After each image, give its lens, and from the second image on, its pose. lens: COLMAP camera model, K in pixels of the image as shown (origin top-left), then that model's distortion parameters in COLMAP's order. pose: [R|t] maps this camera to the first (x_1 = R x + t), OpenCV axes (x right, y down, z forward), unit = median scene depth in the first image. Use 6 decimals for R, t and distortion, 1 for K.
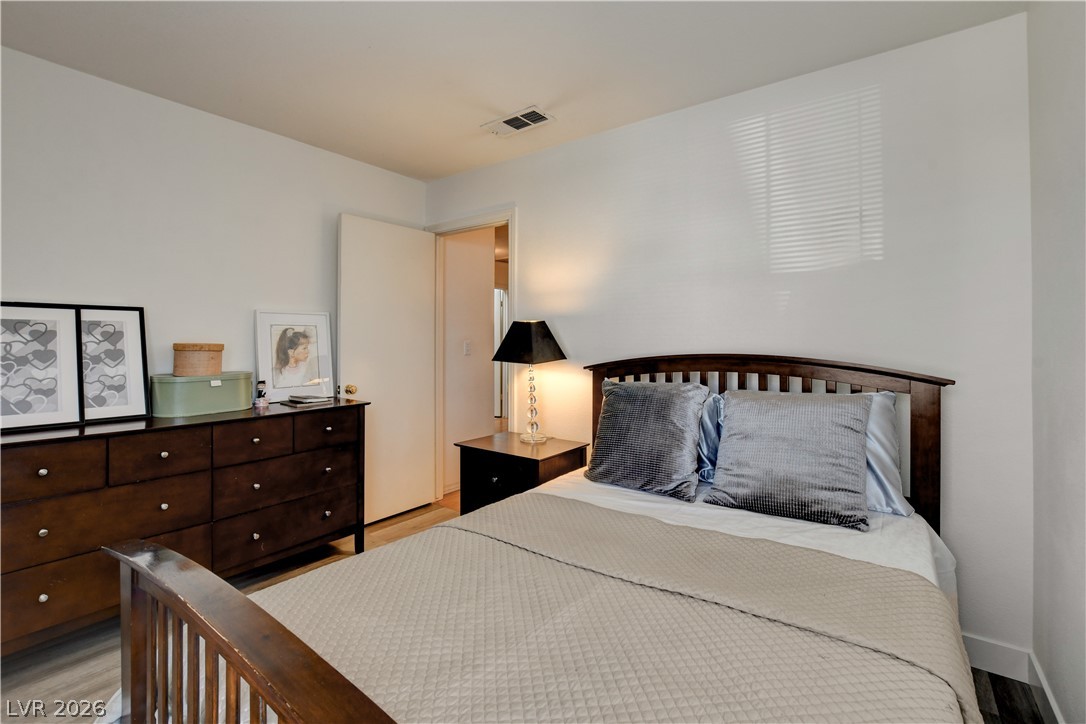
lens RADIAL K [[482.3, 0, 539.7], [0, 482.3, 342.6], [0, 0, 1]] dist [-0.022262, 0.001772]
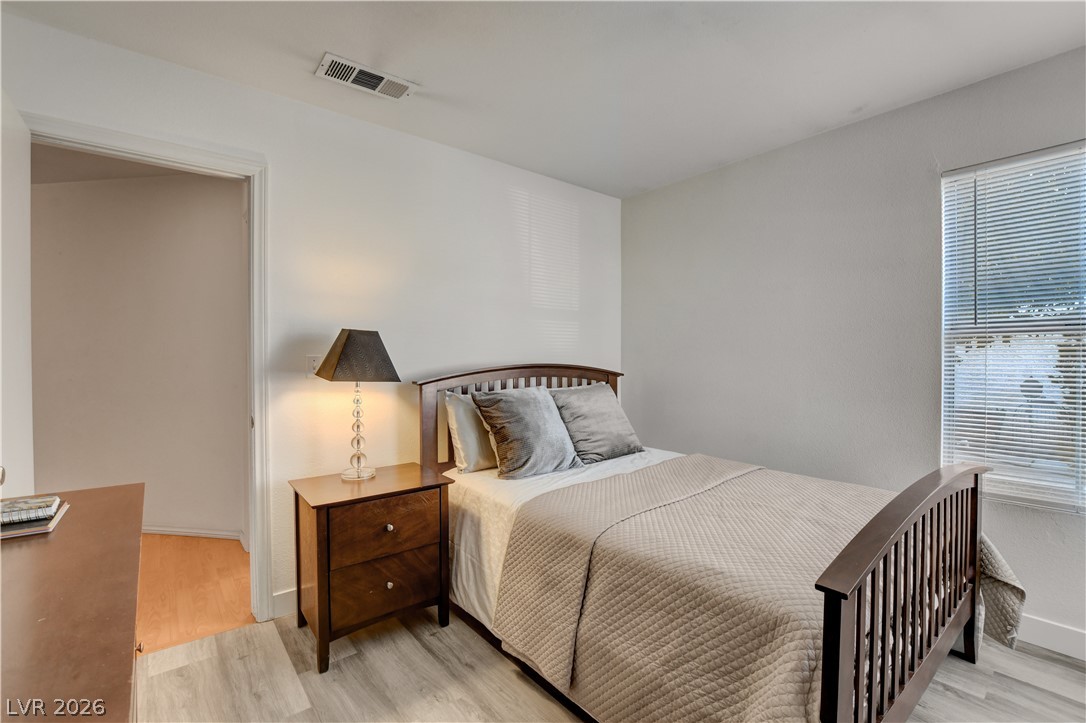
lens RADIAL K [[472.3, 0, 540.8], [0, 472.3, 354.5], [0, 0, 1]] dist [-0.020405, 0.000991]
pose [[0.240033, 0.004812, 0.970753, -0.924152], [0.010027, 0.999922, -0.007436, 0.009798], [-0.970713, 0.011518, 0.239966, 0.683930]]
